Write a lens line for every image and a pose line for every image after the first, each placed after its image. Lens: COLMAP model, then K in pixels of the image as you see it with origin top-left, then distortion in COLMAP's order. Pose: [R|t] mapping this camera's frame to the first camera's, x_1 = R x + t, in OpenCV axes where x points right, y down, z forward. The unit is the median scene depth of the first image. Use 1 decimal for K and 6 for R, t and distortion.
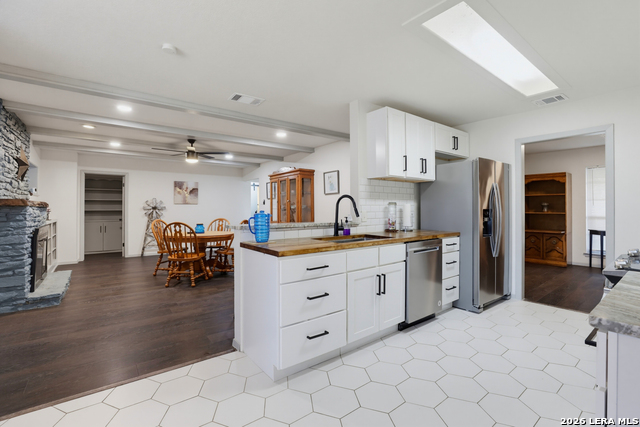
lens RADIAL K [[296.2, 0, 325.6], [0, 296.2, 206.0], [0, 0, 1]] dist [-0.038252, 0.008603]
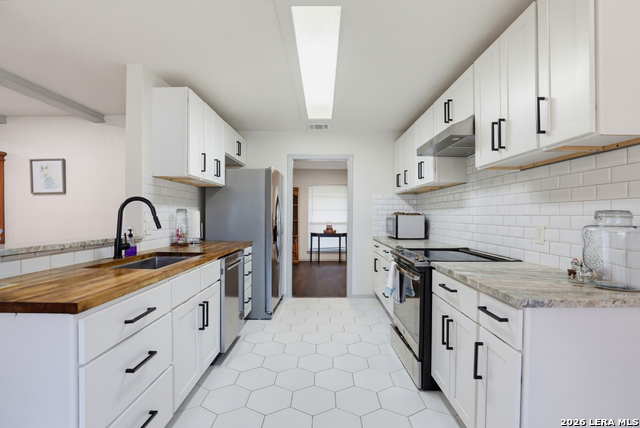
lens RADIAL K [[296.2, 0, 328.0], [0, 296.2, 216.0], [0, 0, 1]] dist [-0.038252, 0.008603]
pose [[0.617717, 0.002816, 0.786395, -0.150497], [-0.009714, 0.999945, 0.004050, -0.000334], [-0.786340, -0.010141, 0.617710, 0.190326]]
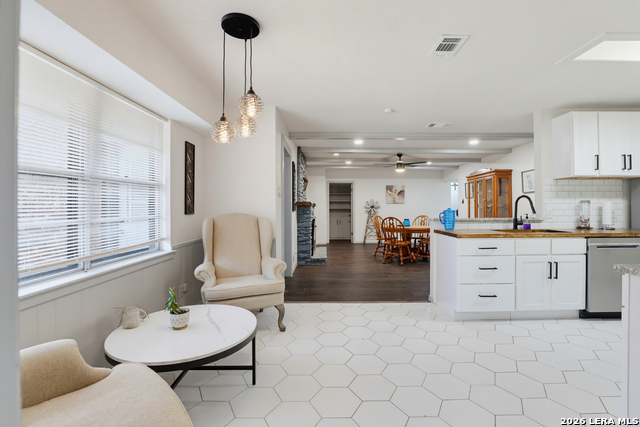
lens RADIAL K [[296.2, 0, 323.9], [0, 296.2, 205.4], [0, 0, 1]] dist [-0.038252, 0.008603]
pose [[0.782810, -0.005204, -0.622239, 0.134835], [0.005984, 0.999982, -0.000834, -0.000242], [0.622232, -0.003070, 0.782826, -0.339252]]
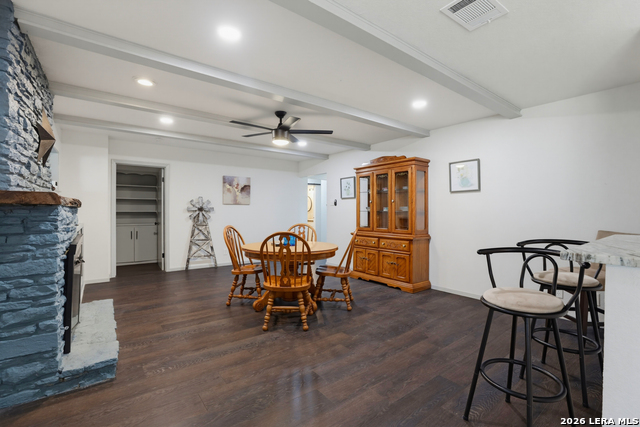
lens RADIAL K [[296.2, 0, 326.6], [0, 296.2, 212.4], [0, 0, 1]] dist [-0.038252, 0.008603]
pose [[0.999924, 0.006296, -0.010587, -0.483152], [-0.006132, 0.999862, 0.015418, 0.002121], [0.010683, -0.015351, 0.999825, 0.419547]]
